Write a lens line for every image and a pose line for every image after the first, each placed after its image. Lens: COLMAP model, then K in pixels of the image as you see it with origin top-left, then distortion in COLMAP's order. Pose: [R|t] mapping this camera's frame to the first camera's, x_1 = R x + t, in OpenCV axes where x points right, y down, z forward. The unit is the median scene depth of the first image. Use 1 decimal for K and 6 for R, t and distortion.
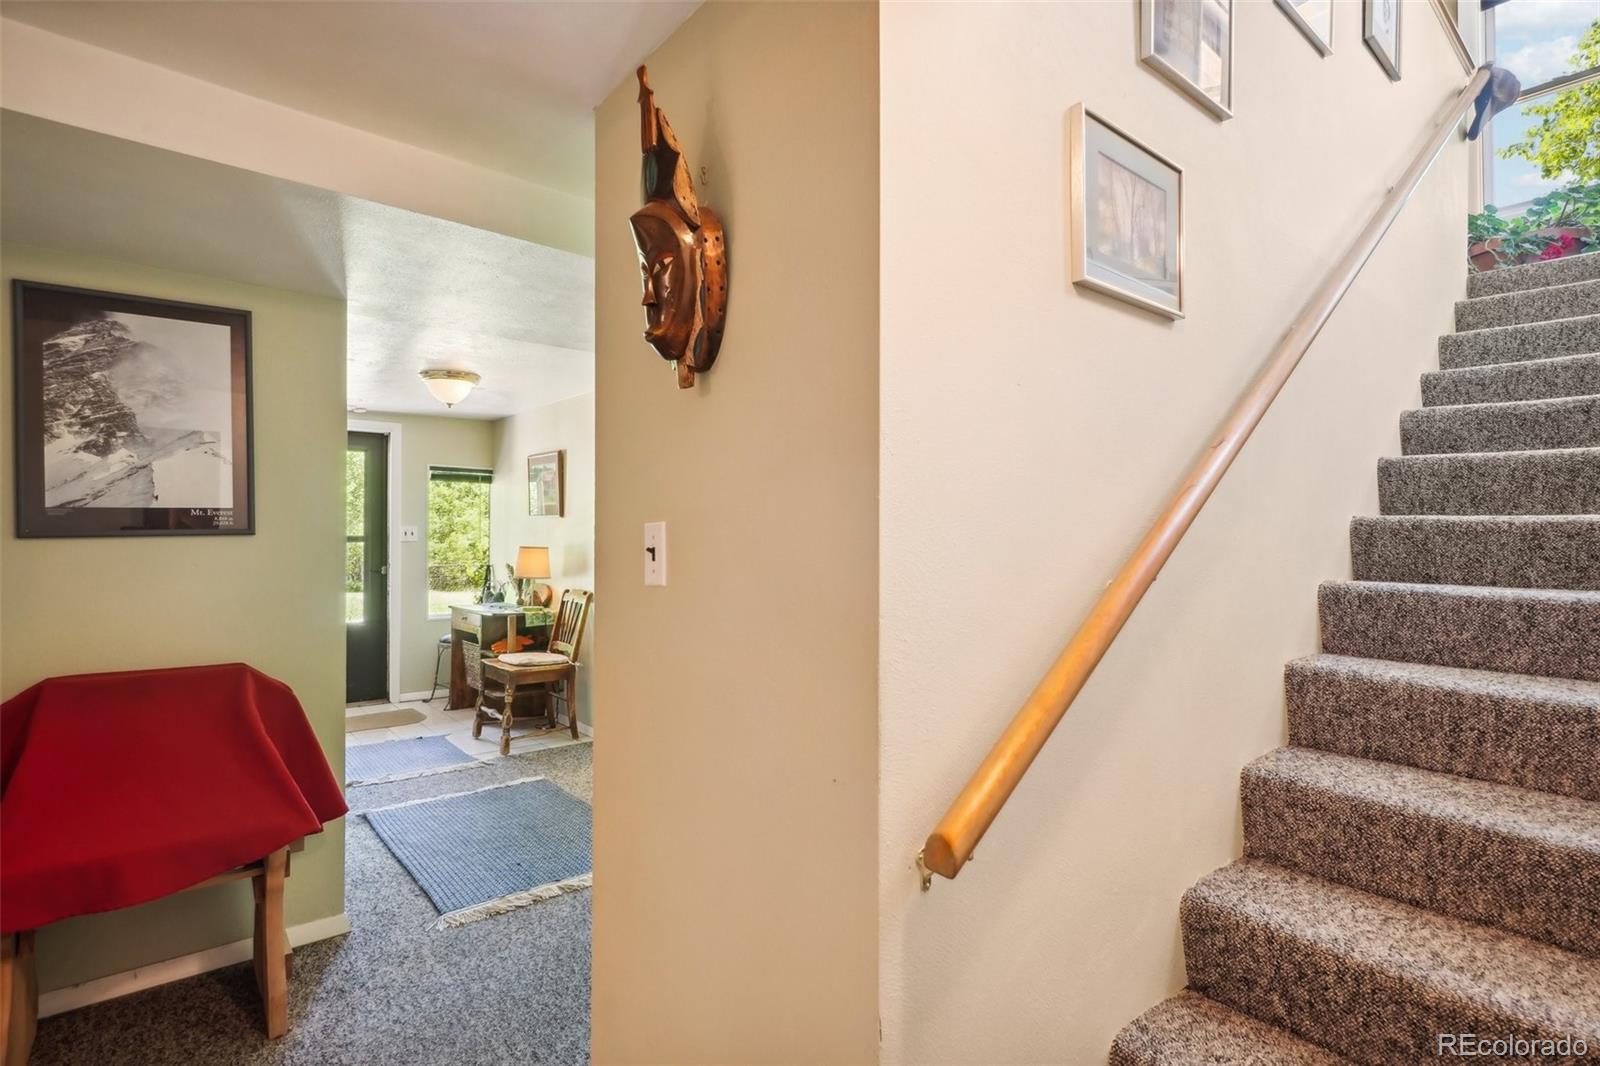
lens RADIAL K [[787.4, 0, 794.4], [0, 787.4, 535.1], [0, 0, 1]] dist [0.001338, -0.000188]
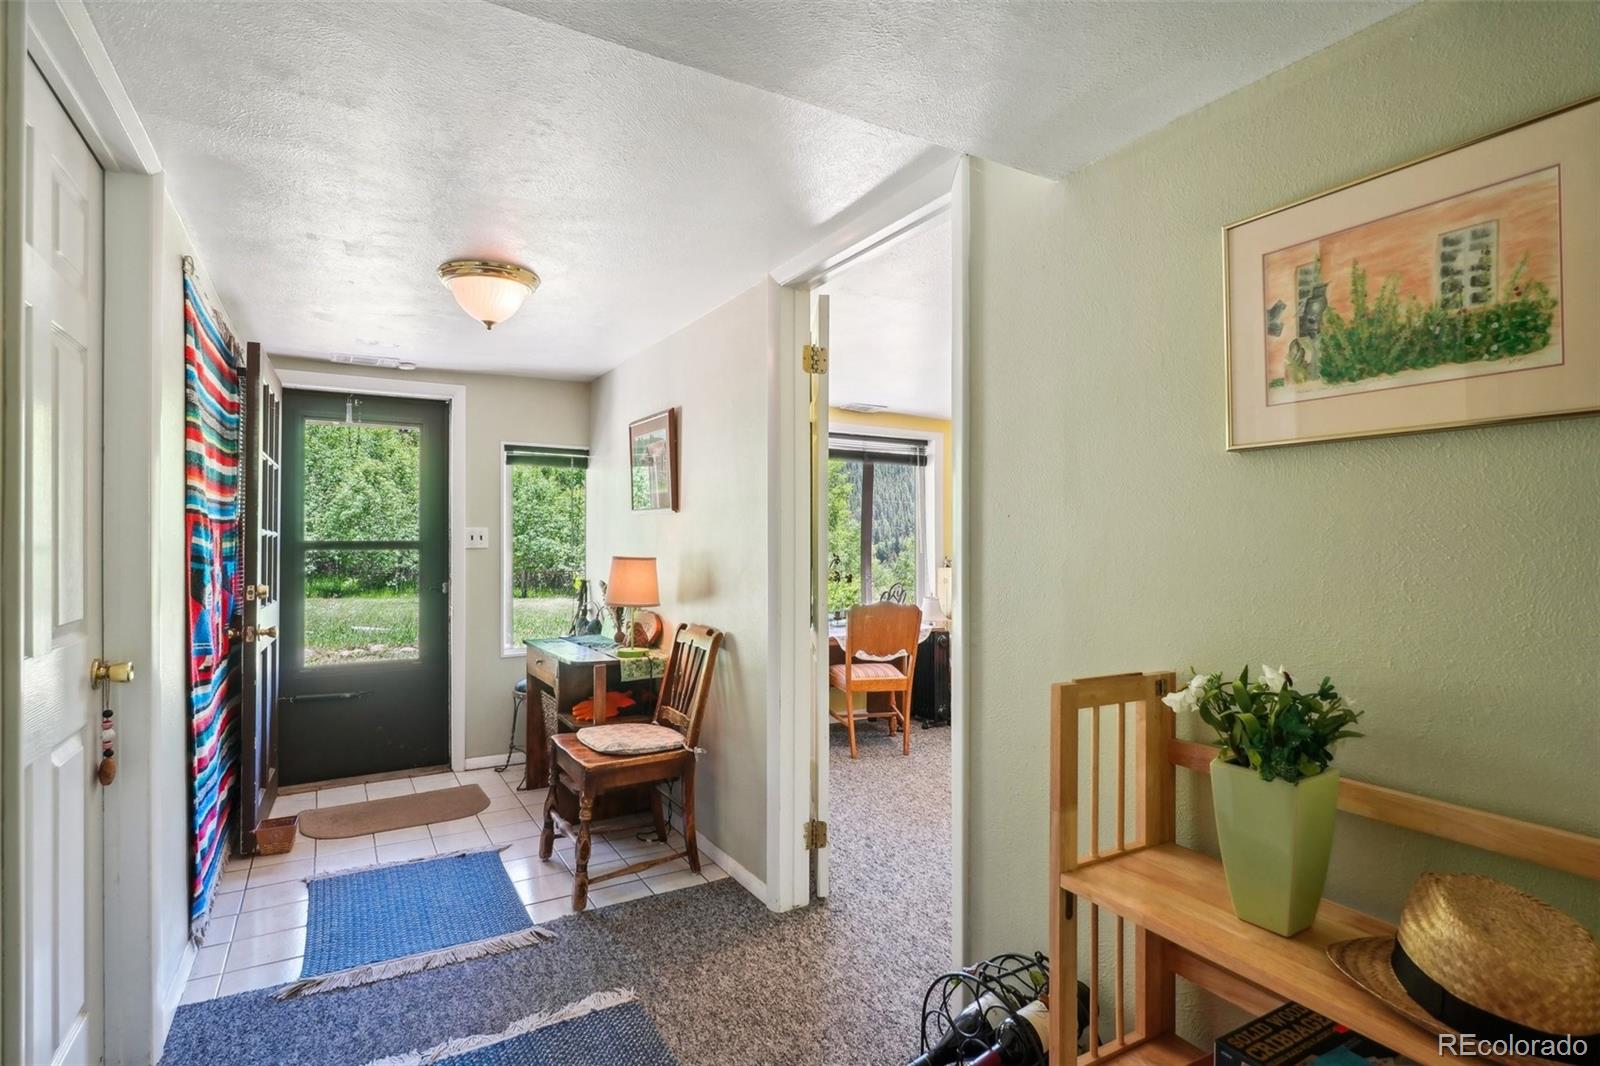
lens RADIAL K [[787.4, 0, 794.4], [0, 787.4, 535.1], [0, 0, 1]] dist [0.001338, -0.000188]
pose [[0.986925, -0.004866, -0.161106, -0.094009], [0.004364, 0.999984, -0.003469, -0.000628], [0.161121, 0.002721, 0.986931, 0.374743]]
